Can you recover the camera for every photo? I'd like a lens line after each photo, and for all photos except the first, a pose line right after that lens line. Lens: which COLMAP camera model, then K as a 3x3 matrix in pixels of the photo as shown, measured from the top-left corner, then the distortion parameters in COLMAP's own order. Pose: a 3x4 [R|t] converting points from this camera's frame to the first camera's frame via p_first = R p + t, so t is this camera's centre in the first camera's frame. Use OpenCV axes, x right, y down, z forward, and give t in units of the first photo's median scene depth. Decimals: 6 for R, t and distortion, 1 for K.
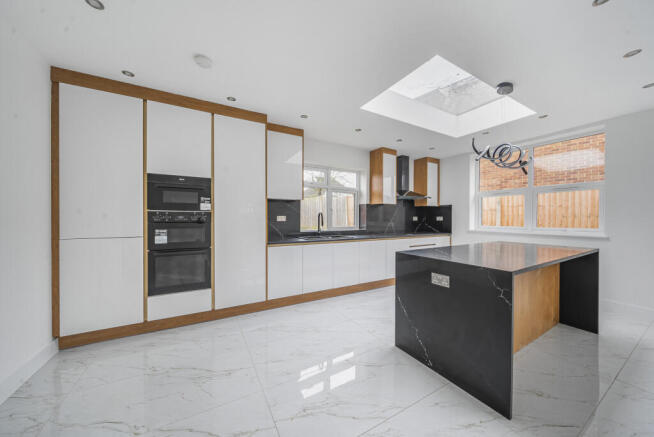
lens RADIAL K [[224.9, 0, 324.0], [0, 224.9, 217.3], [0, 0, 1]] dist [-0.002783, -0.000282]
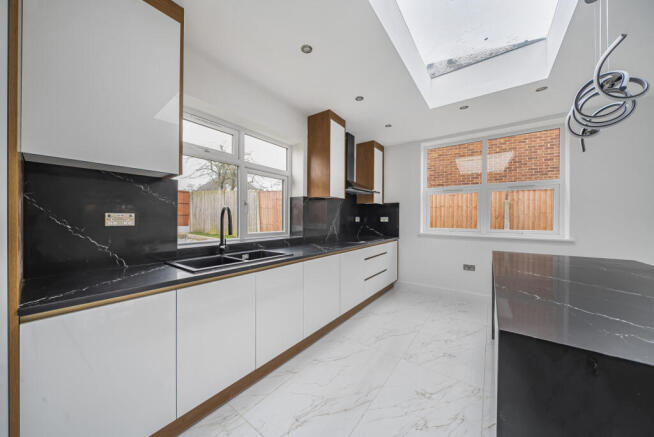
lens RADIAL K [[224.9, 0, 324.5], [0, 224.9, 218.1], [0, 0, 1]] dist [-0.002783, -0.000282]
pose [[0.914395, 0.003637, 0.404807, -0.015703], [-0.004990, 0.999985, 0.002288, 0.001482], [-0.404793, -0.004112, 0.914399, 0.443897]]
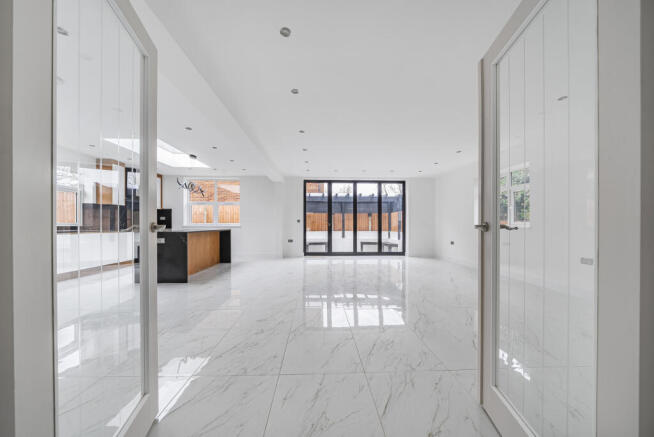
lens RADIAL K [[224.9, 0, 322.8], [0, 224.9, 228.0], [0, 0, 1]] dist [-0.002783, -0.000282]
pose [[0.467004, -0.014720, 0.884133, -0.316062], [-0.007562, 0.999758, 0.020639, 0.038958], [-0.884223, -0.016325, 0.466780, -0.659762]]
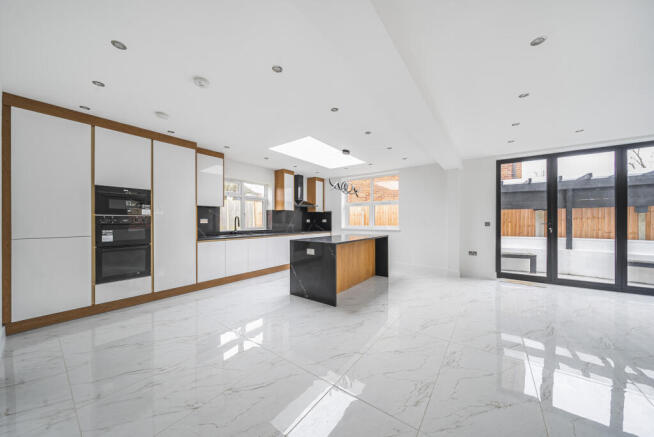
lens RADIAL K [[224.9, 0, 324.4], [0, 224.9, 219.8], [0, 0, 1]] dist [-0.002783, -0.000282]
pose [[0.913057, -0.000895, 0.407830, -0.079191], [0.000327, 0.999999, 0.001462, -0.002854], [-0.407831, -0.001201, 0.913057, -0.375583]]
